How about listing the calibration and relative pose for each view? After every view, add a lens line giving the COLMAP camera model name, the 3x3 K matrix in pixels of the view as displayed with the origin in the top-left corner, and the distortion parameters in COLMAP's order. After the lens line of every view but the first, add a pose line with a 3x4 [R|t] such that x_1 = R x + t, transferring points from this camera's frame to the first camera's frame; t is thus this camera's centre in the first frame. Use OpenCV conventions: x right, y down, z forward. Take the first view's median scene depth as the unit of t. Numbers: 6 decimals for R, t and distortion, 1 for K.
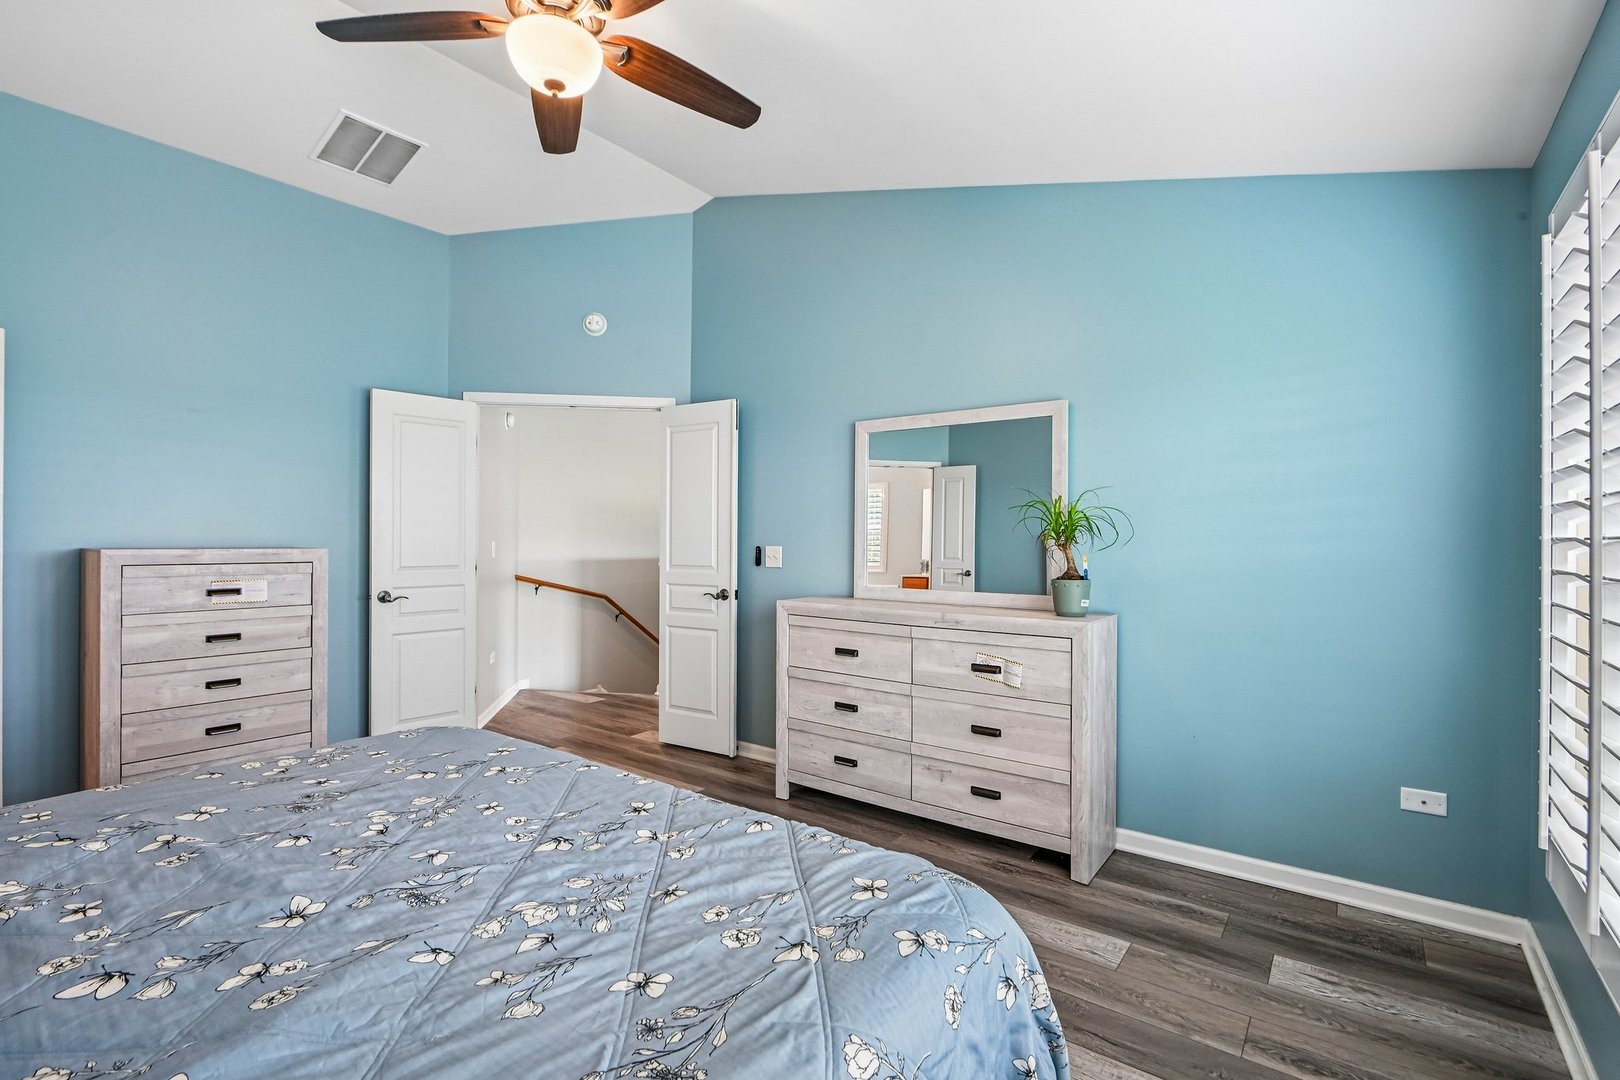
lens RADIAL K [[735.9, 0, 795.5], [0, 735.9, 538.8], [0, 0, 1]] dist [-0.002370, -0.000480]
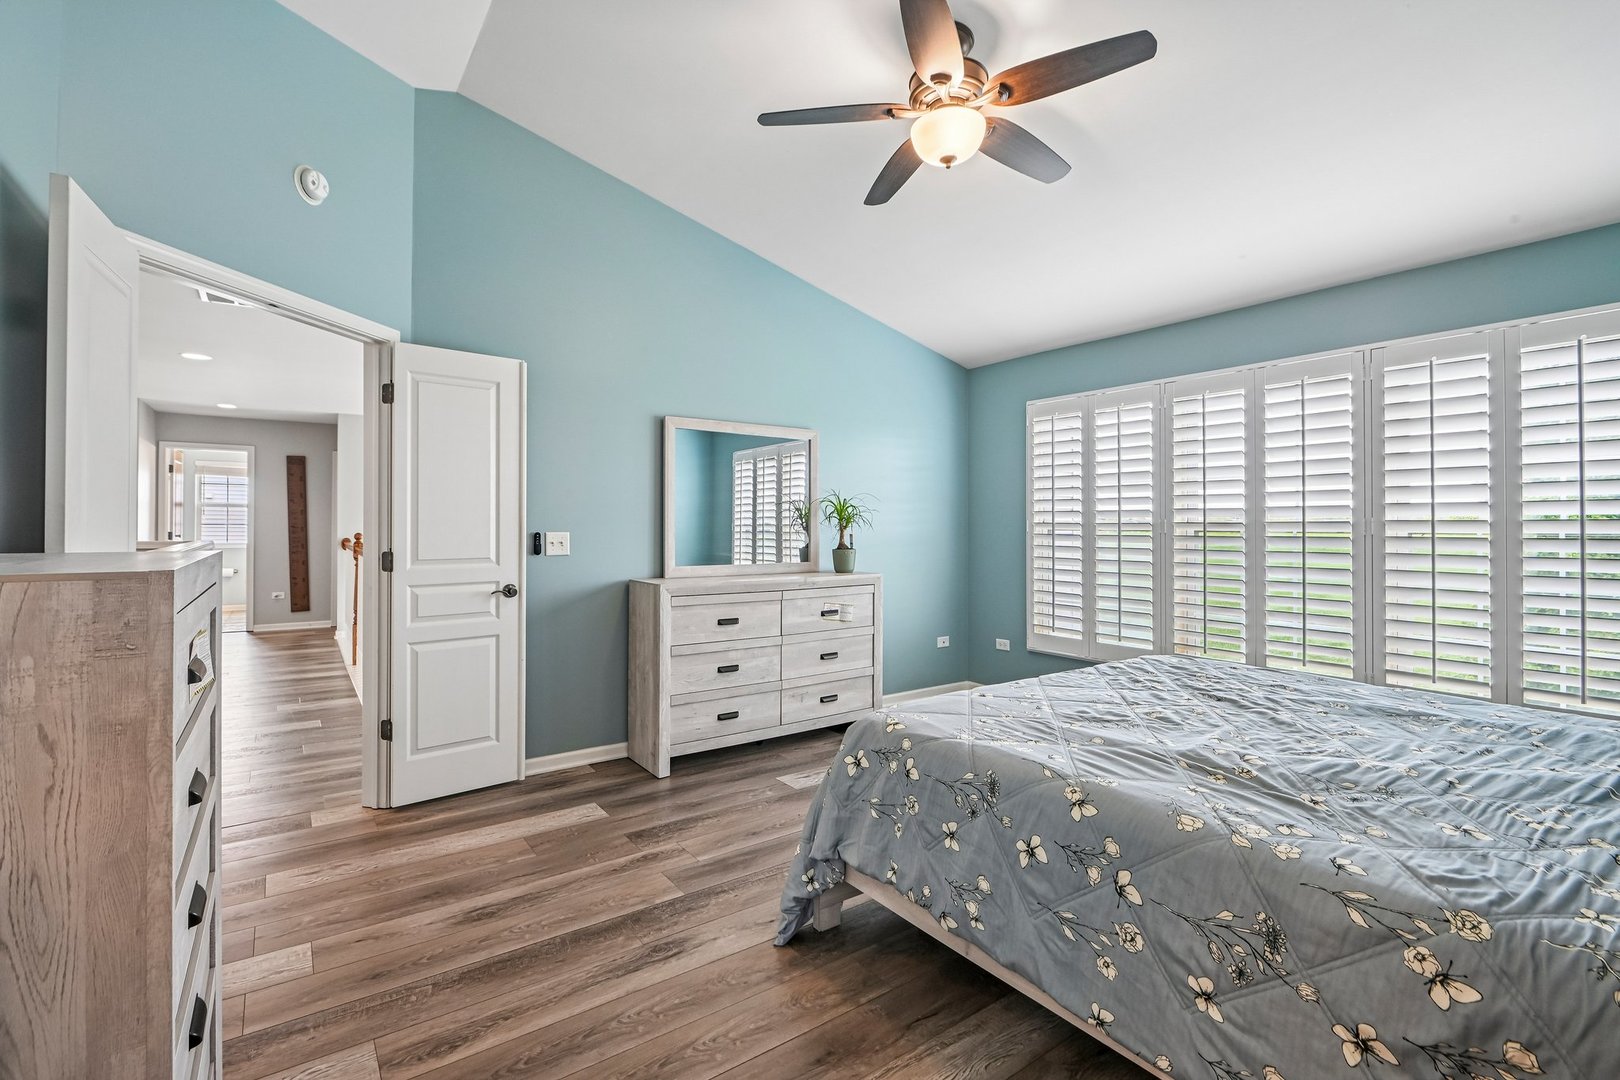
lens RADIAL K [[726.8, 0, 803.1], [0, 726.8, 519.9], [0, 0, 1]] dist [-0.008065, -0.000997]
pose [[0.289353, 0.004383, 0.957213, -1.020129], [-0.000414, 0.999990, -0.004454, -0.001182], [-0.957222, 0.000893, 0.289352, 0.570028]]
